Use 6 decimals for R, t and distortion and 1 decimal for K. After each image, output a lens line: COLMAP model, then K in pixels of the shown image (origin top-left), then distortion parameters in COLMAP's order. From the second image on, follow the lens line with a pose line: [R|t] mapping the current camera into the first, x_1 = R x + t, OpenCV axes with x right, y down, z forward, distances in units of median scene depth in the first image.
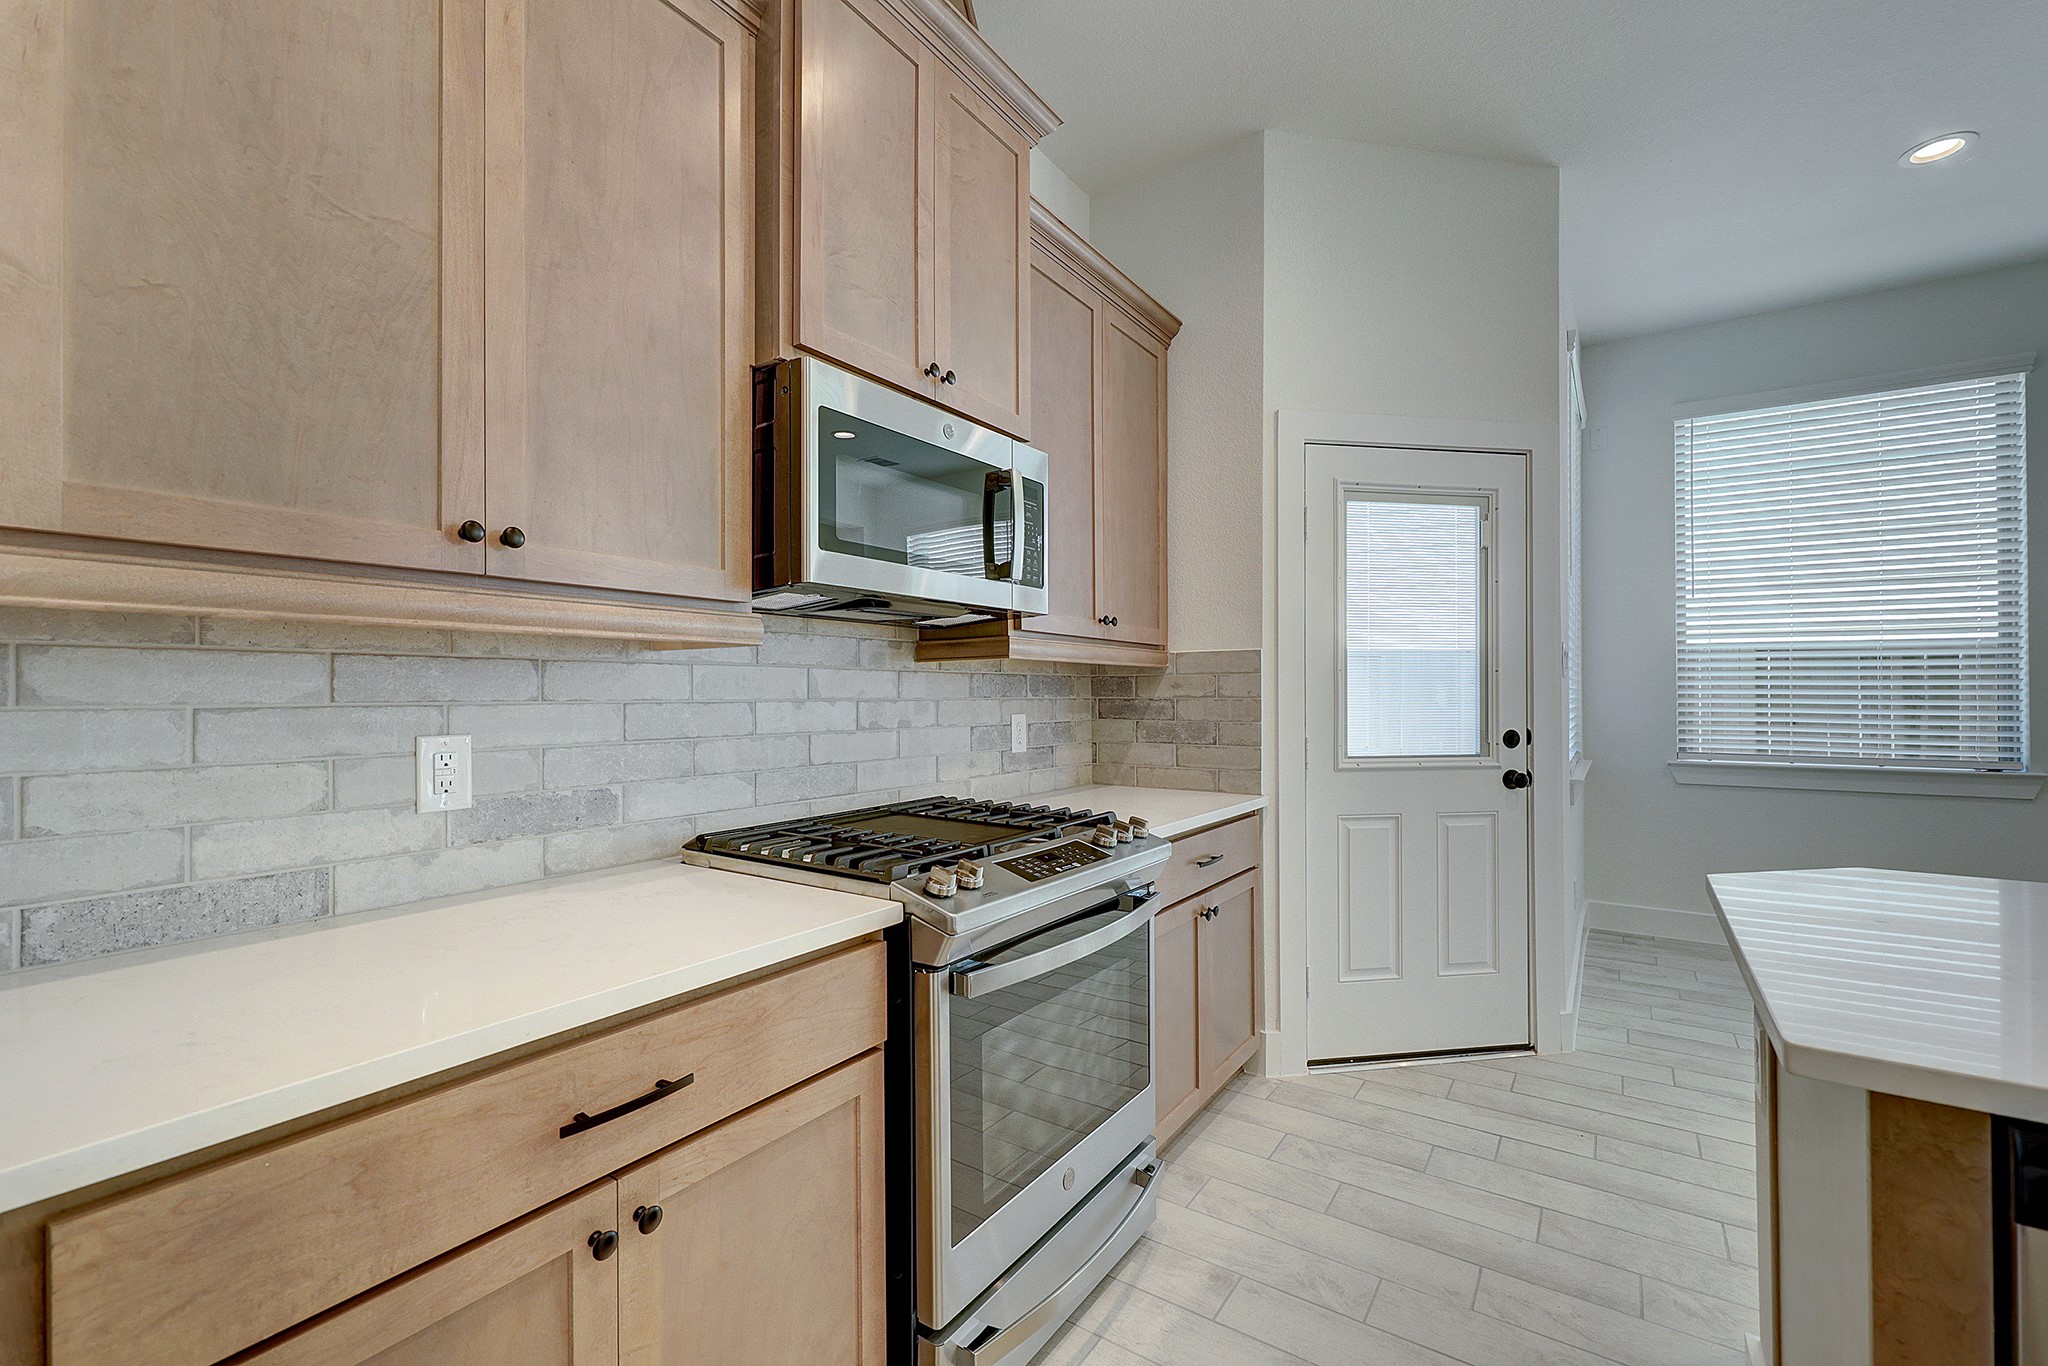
lens RADIAL K [[866.5, 0, 1039.0], [0, 866.5, 687.5], [0, 0, 1]] dist [-0.001393, -0.001749]
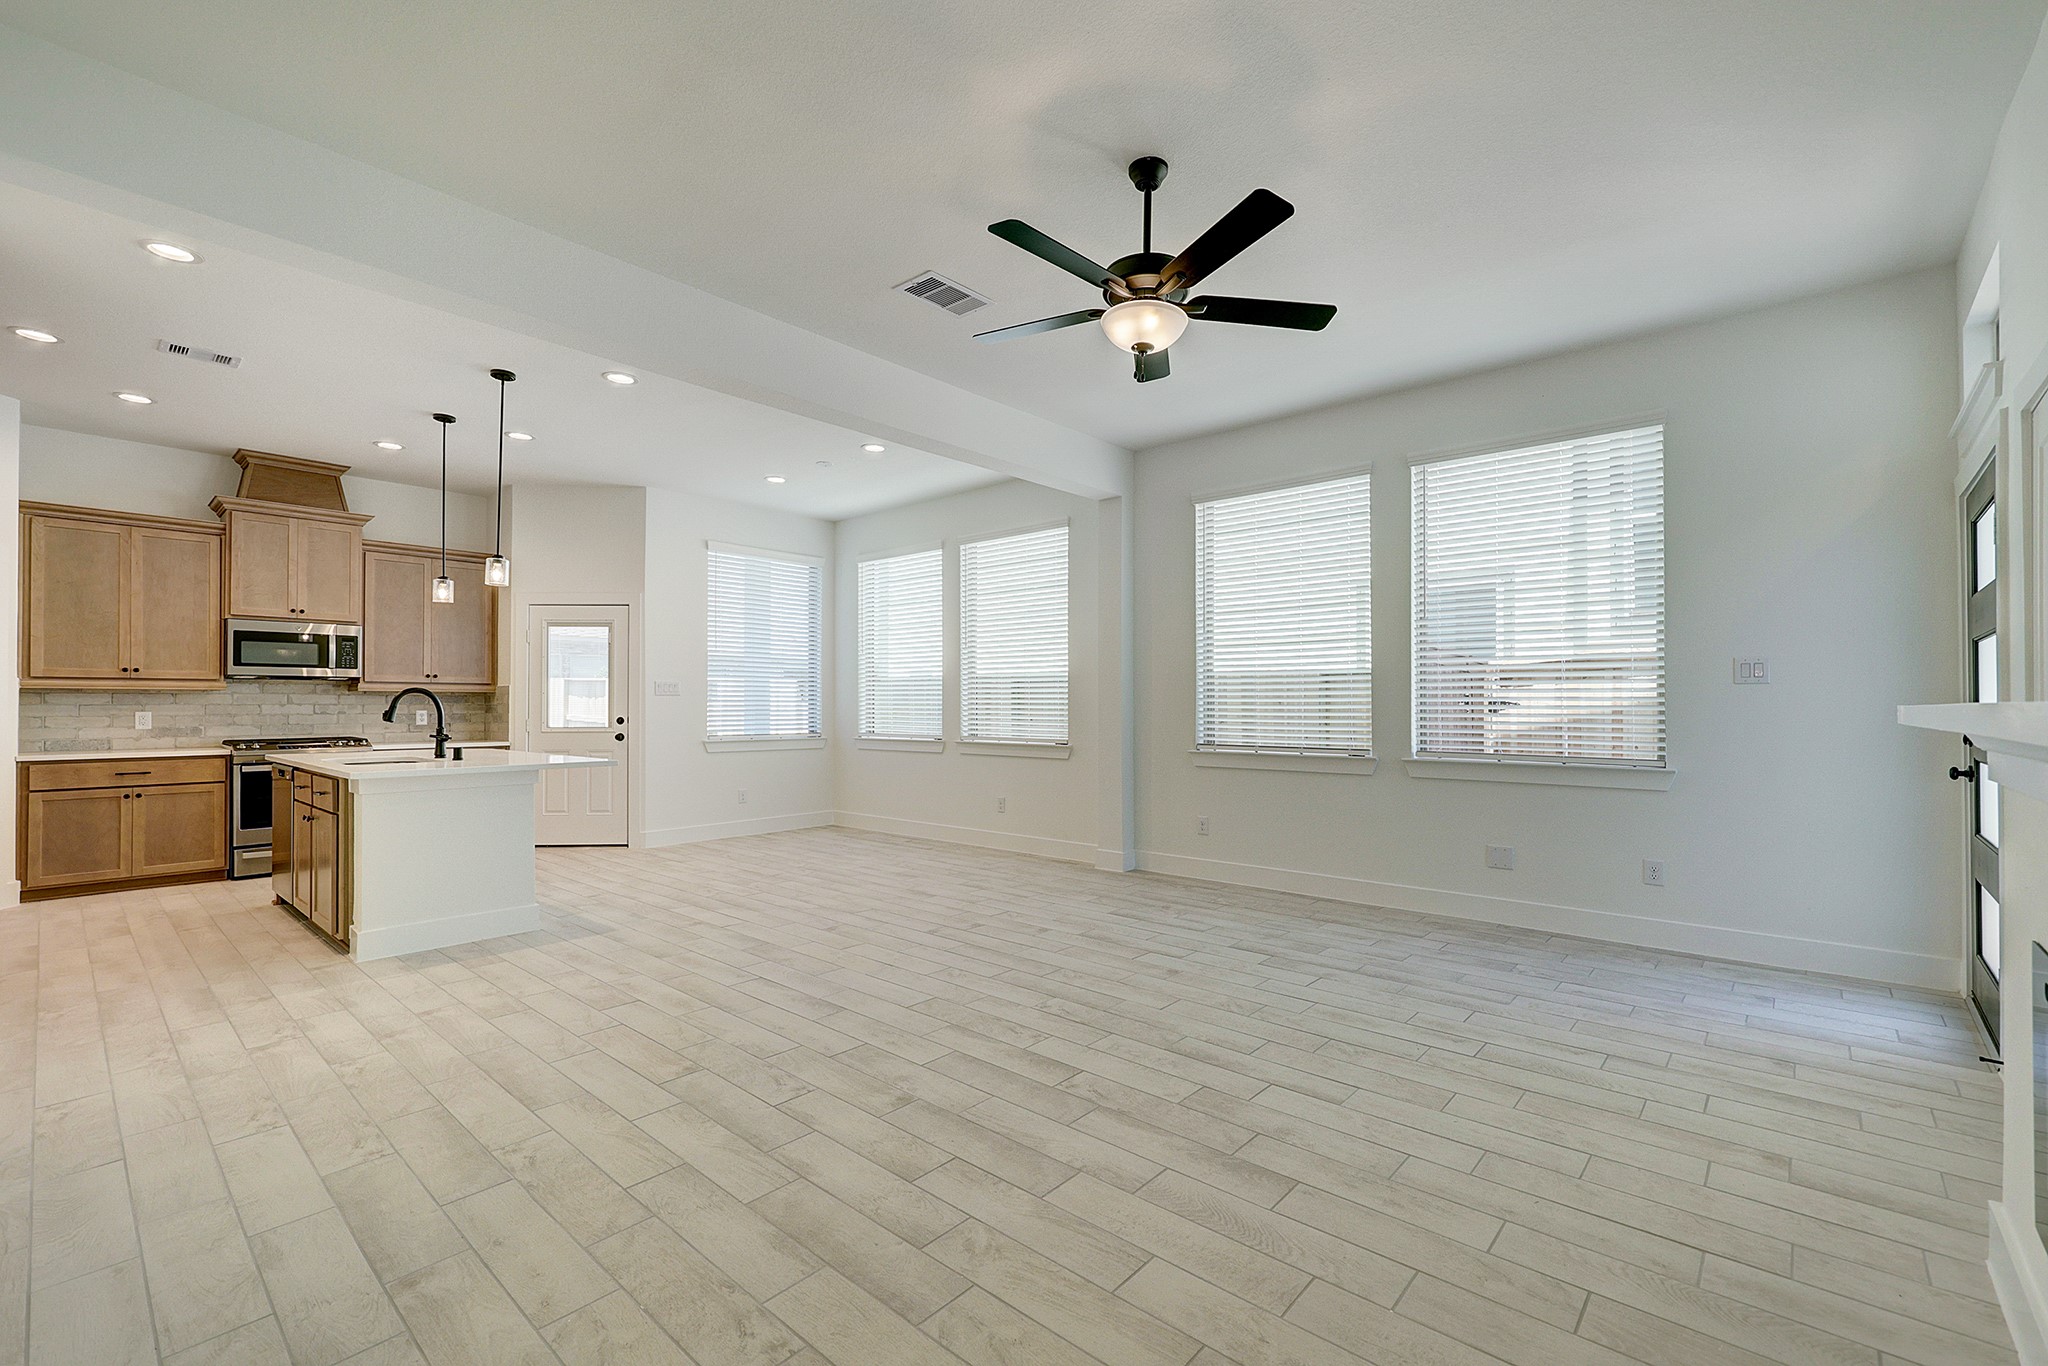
lens RADIAL K [[866.5, 0, 1069.4], [0, 866.5, 690.8], [0, 0, 1]] dist [-0.001393, -0.001749]
pose [[0.993636, -0.002954, -0.112597, 2.427829], [0.001791, 0.999944, -0.010429, 0.002237], [0.112622, 0.010161, 0.993586, -1.523817]]
